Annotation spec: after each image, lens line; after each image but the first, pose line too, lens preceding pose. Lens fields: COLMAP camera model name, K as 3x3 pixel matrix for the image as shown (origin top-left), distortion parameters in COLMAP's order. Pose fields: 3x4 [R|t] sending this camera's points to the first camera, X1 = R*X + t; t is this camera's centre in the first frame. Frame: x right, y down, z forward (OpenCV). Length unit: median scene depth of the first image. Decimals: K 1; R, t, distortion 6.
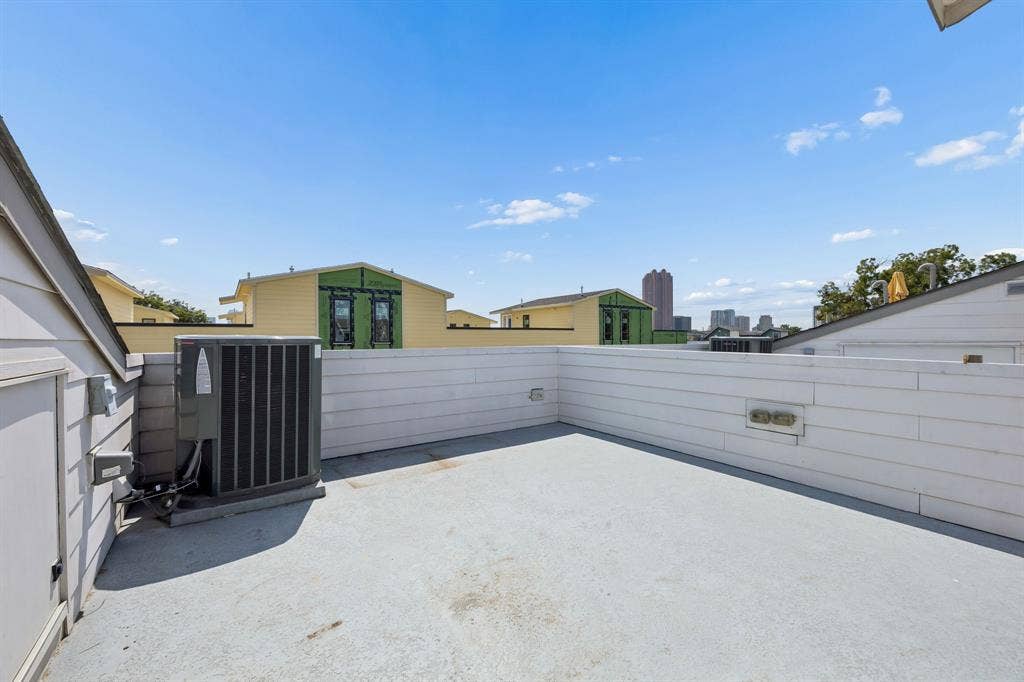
lens RADIAL K [[393.4, 0, 510.4], [0, 393.4, 335.7], [0, 0, 1]] dist [-0.007785, -0.000102]
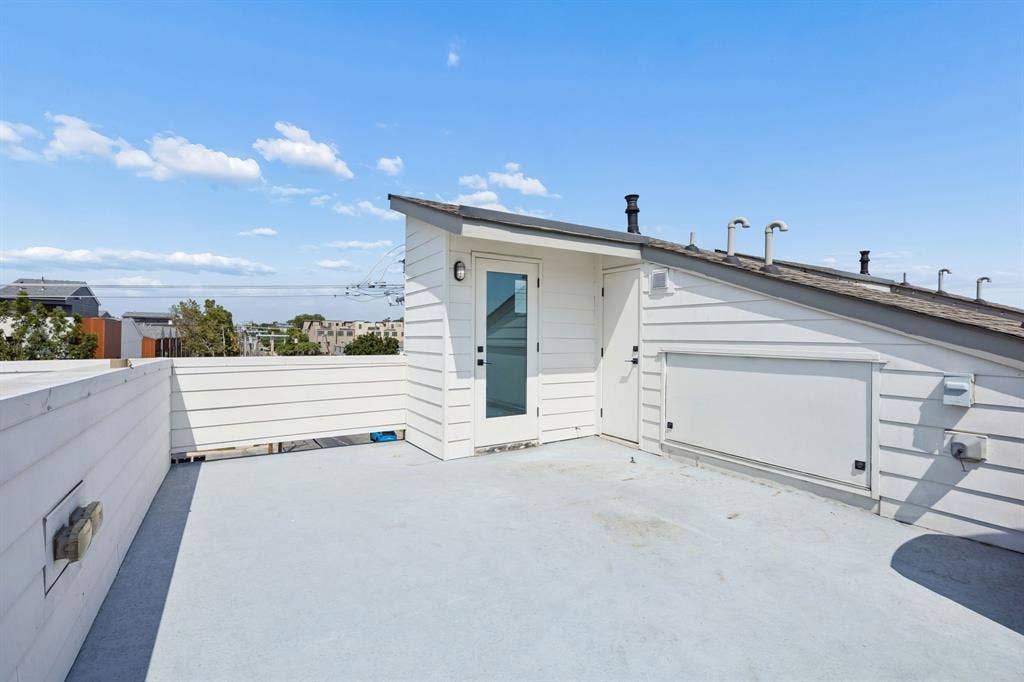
lens RADIAL K [[442.4, 0, 510.8], [0, 442.4, 337.3], [0, 0, 1]] dist [-0.002508, 0.000134]
pose [[-0.996373, -0.004333, 0.084980, 0.272461], [-0.005147, 0.999943, -0.009367, 0.004176], [-0.084935, -0.009771, -0.996339, 2.538881]]
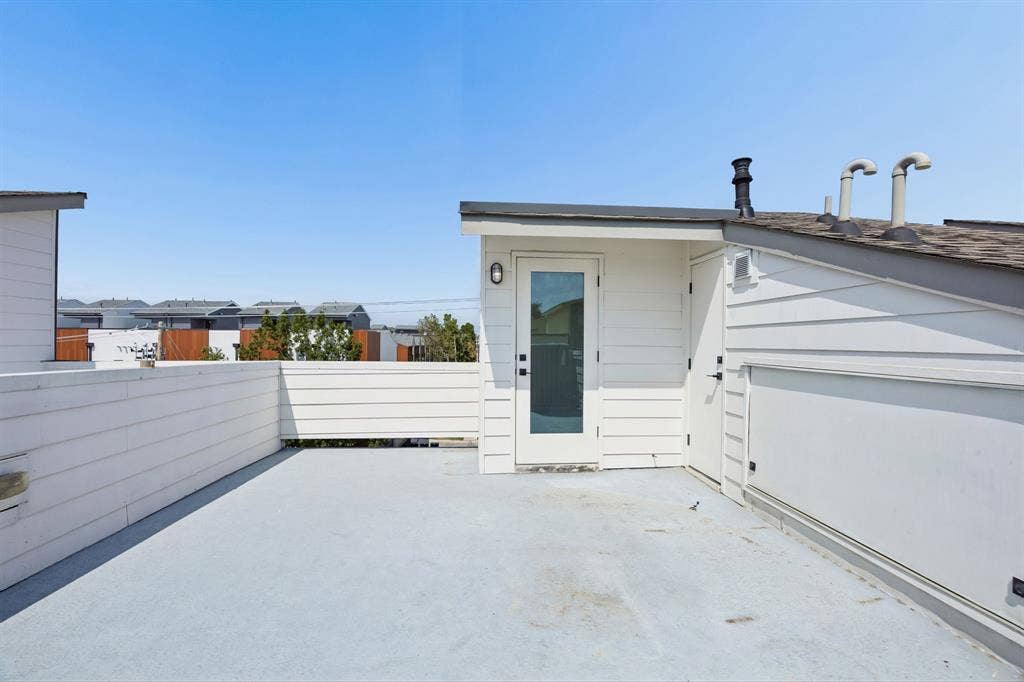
lens RADIAL K [[439.0, 0, 516.8], [0, 439.0, 347.0], [0, 0, 1]] dist [-0.000898, 0.000185]
pose [[-0.857348, -0.008761, 0.514663, -0.481727], [-0.011673, 0.999929, -0.002424, 0.001384], [-0.514605, -0.008086, -0.857389, 2.023670]]
